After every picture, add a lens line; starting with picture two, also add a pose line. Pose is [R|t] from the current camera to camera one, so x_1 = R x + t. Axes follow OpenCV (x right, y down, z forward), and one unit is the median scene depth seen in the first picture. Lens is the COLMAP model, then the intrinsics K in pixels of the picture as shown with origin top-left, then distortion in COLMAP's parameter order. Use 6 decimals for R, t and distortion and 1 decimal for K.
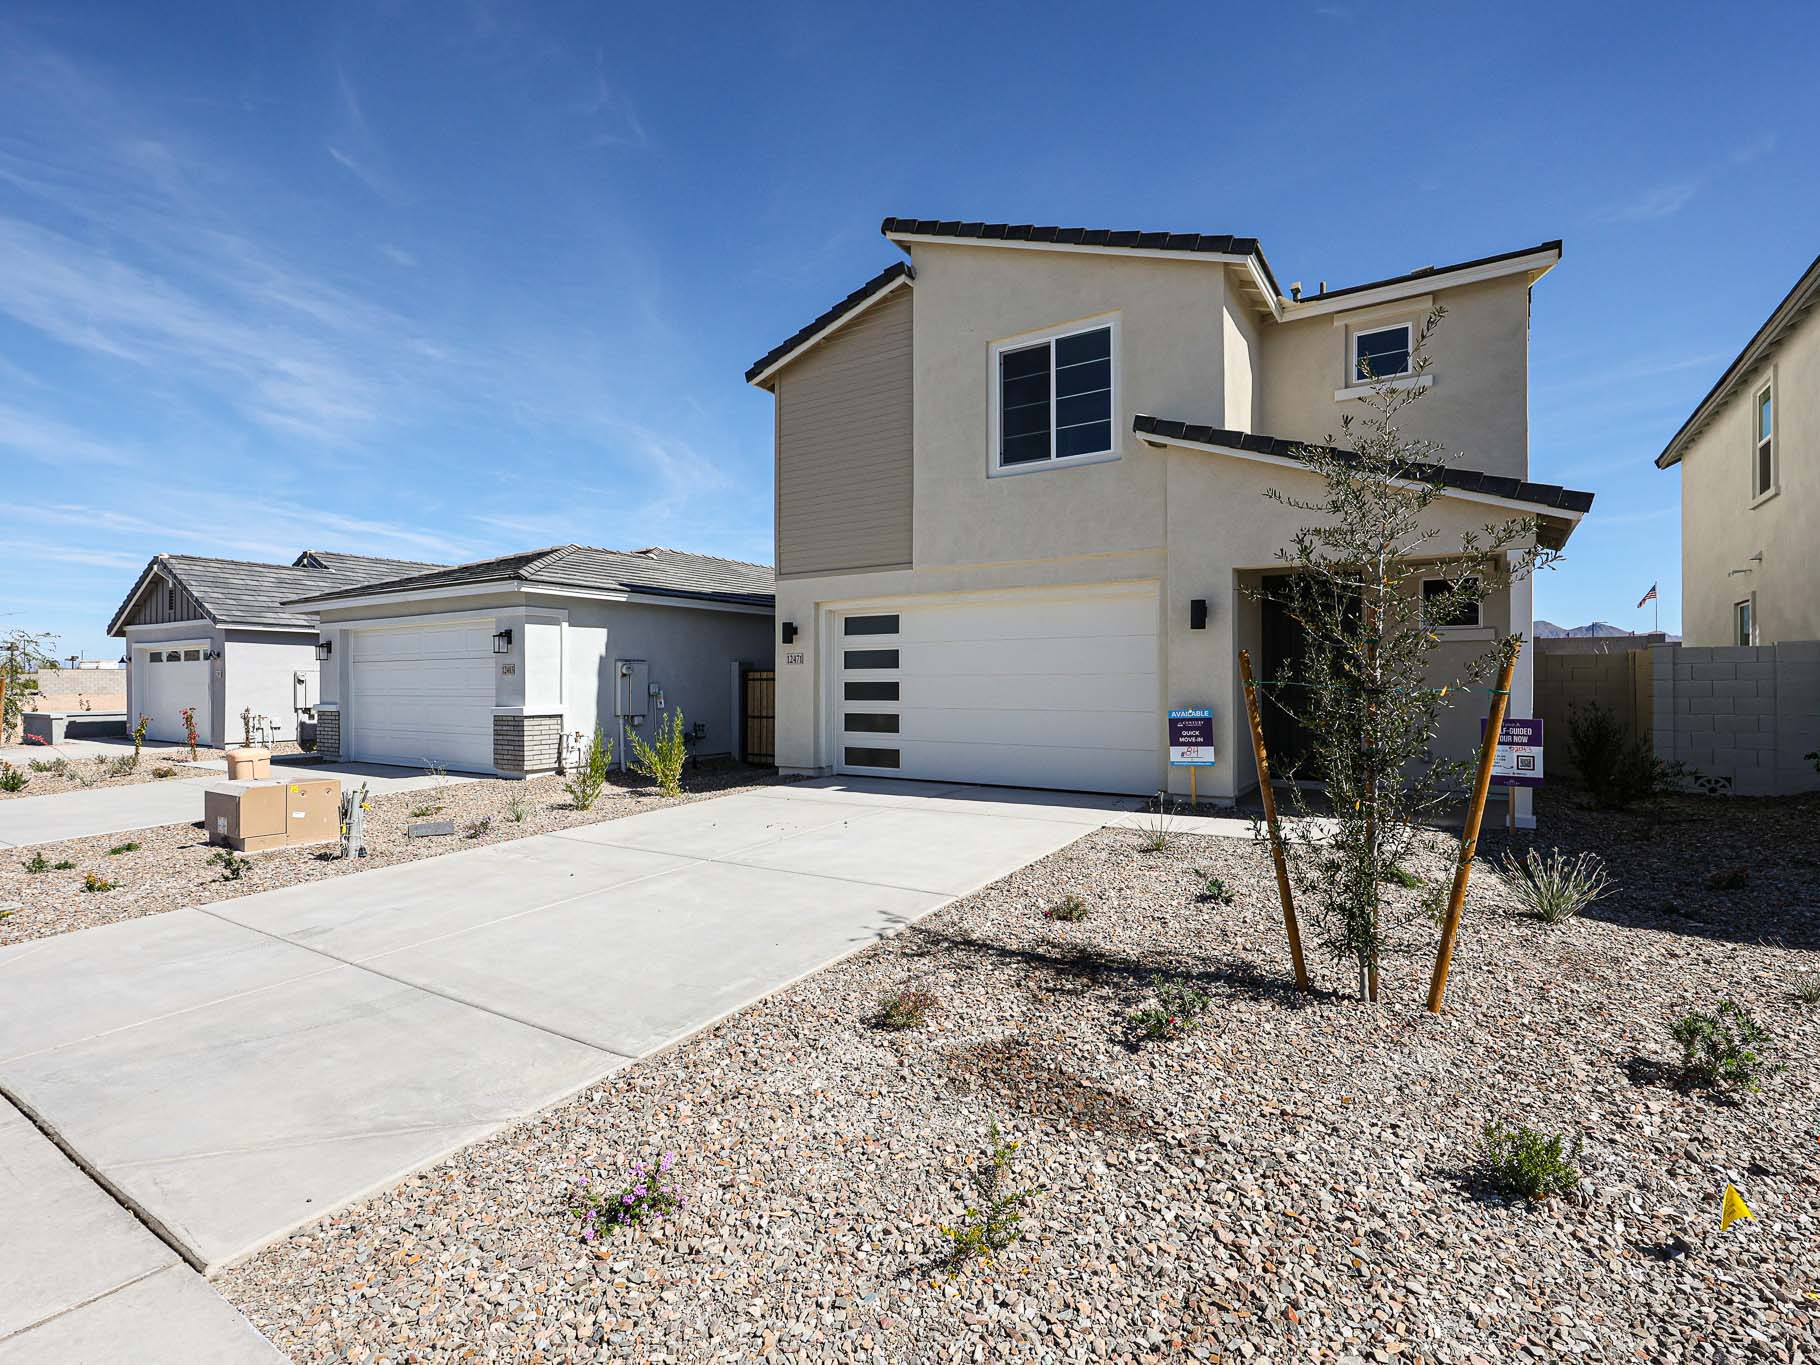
lens RADIAL K [[875.5, 0, 910.0], [0, 875.5, 682.5], [0, 0, 1]] dist [0.001358, 0.000421]
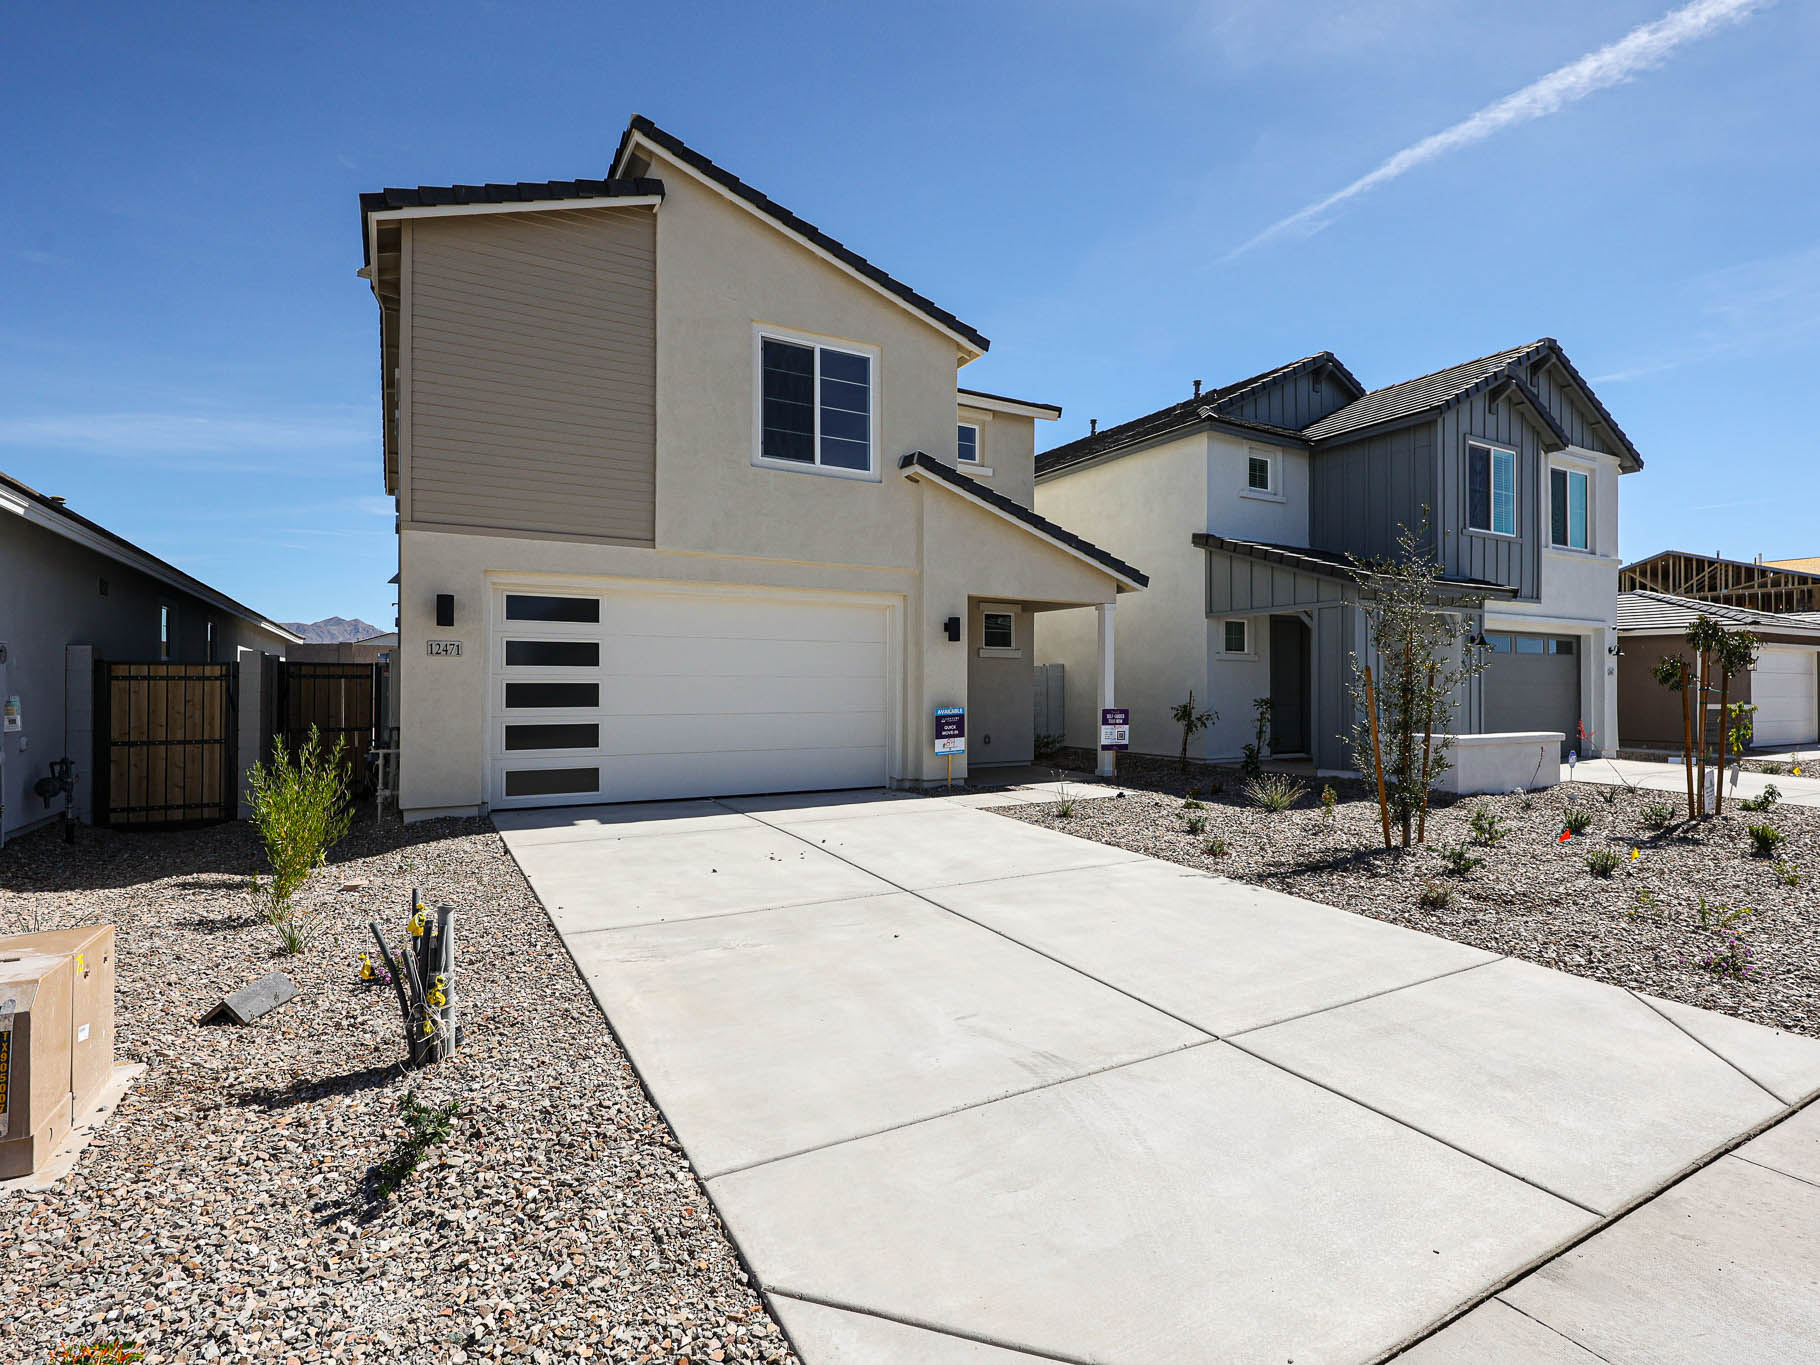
lens RADIAL K [[901.3, 0, 919.4], [0, 901.3, 681.9], [0, 0, 1]] dist [0.002986, 0.000249]
pose [[0.456701, 0.008895, 0.889576, -0.692765], [-0.001605, 0.999957, -0.009175, 0.005815], [-0.889619, 0.002763, 0.456696, 0.409074]]
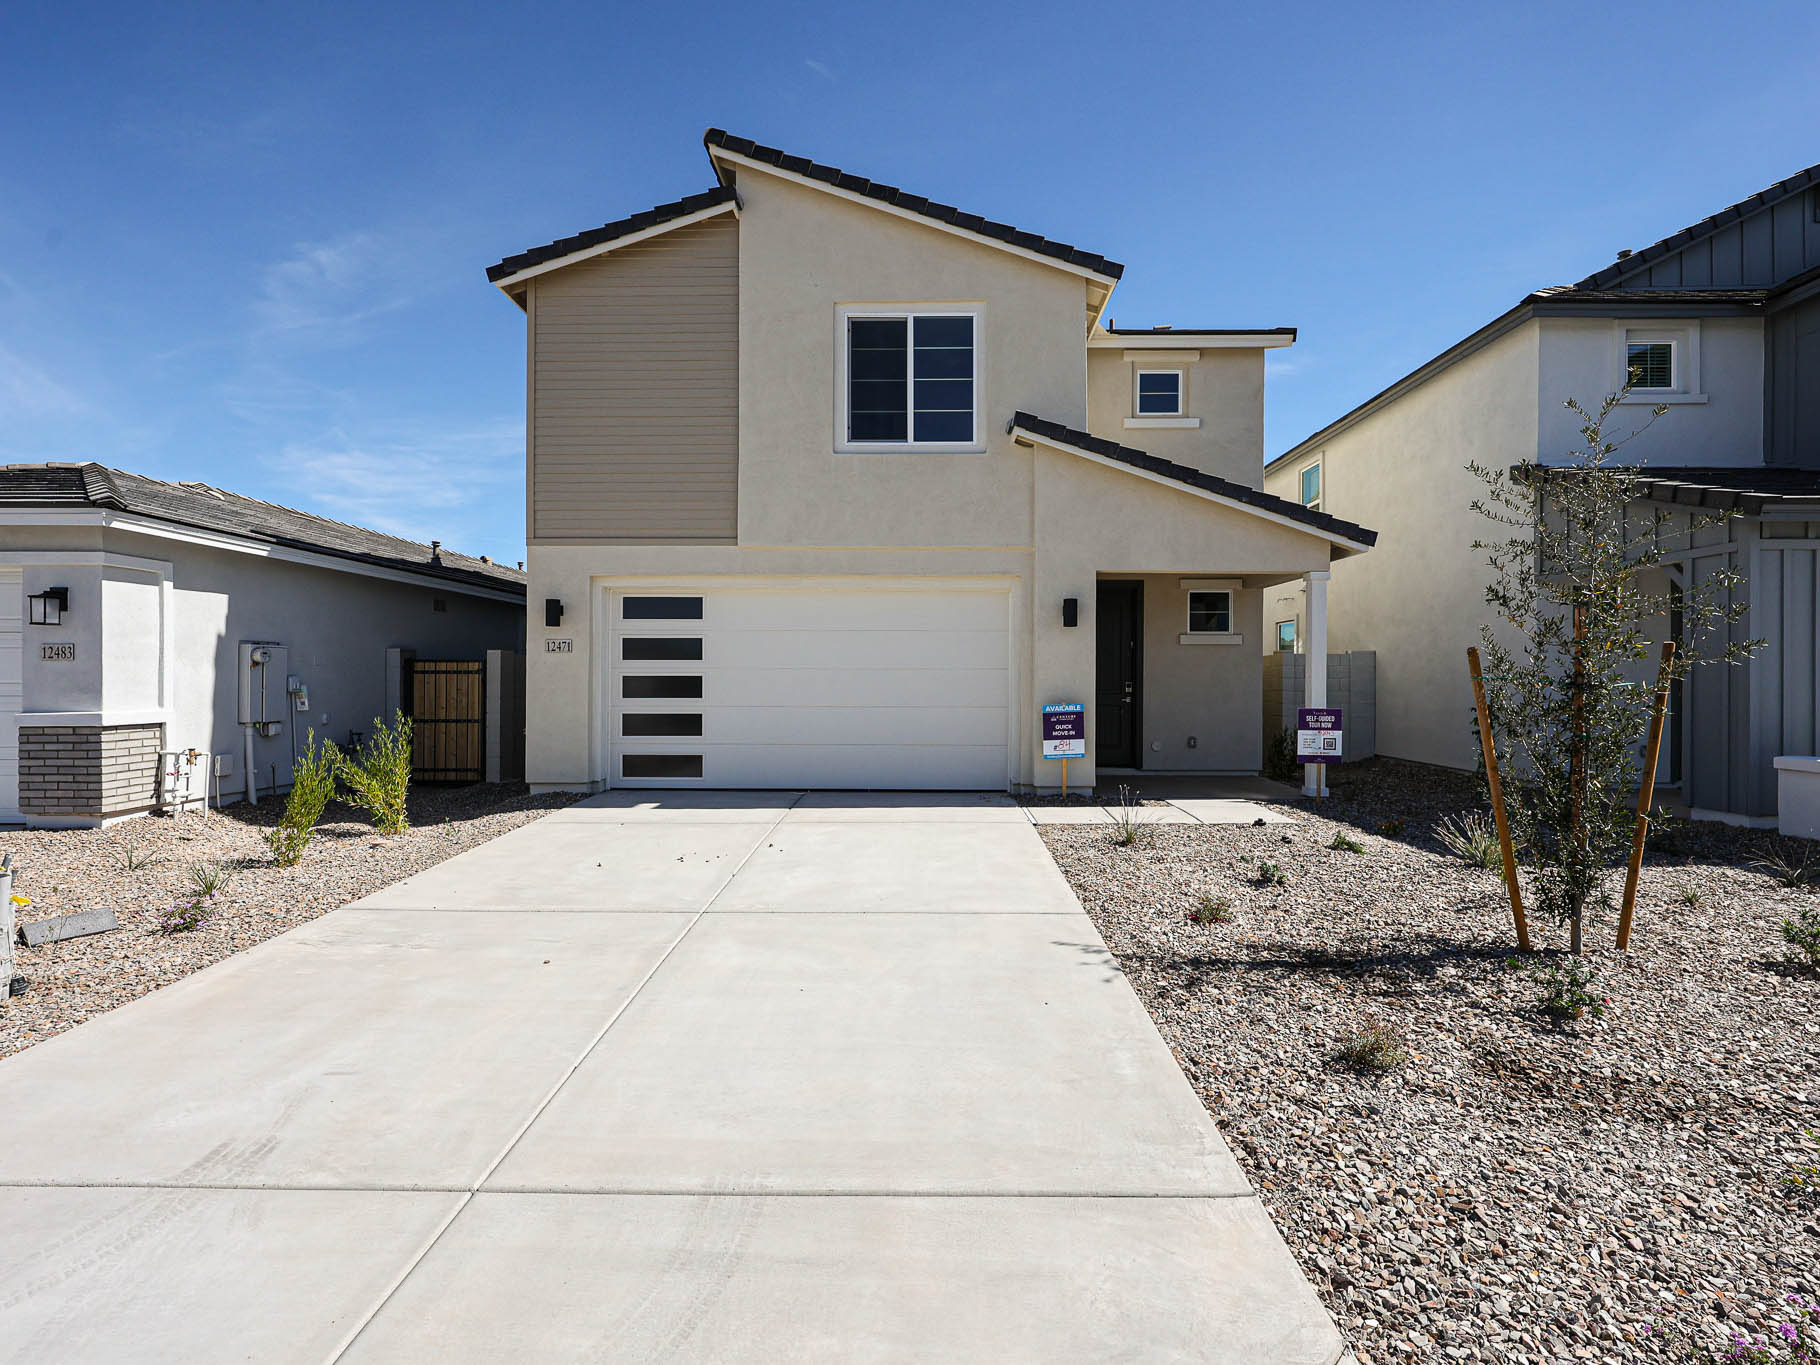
lens RADIAL K [[872.4, 0, 910.0], [0, 872.4, 682.5], [0, 0, 1]] dist [0.001551, -0.000256]
pose [[0.848874, 0.002475, 0.528590, -0.328426], [-0.004562, 0.999986, 0.002644, 0.002841], [-0.528576, -0.004656, 0.848873, 0.190990]]
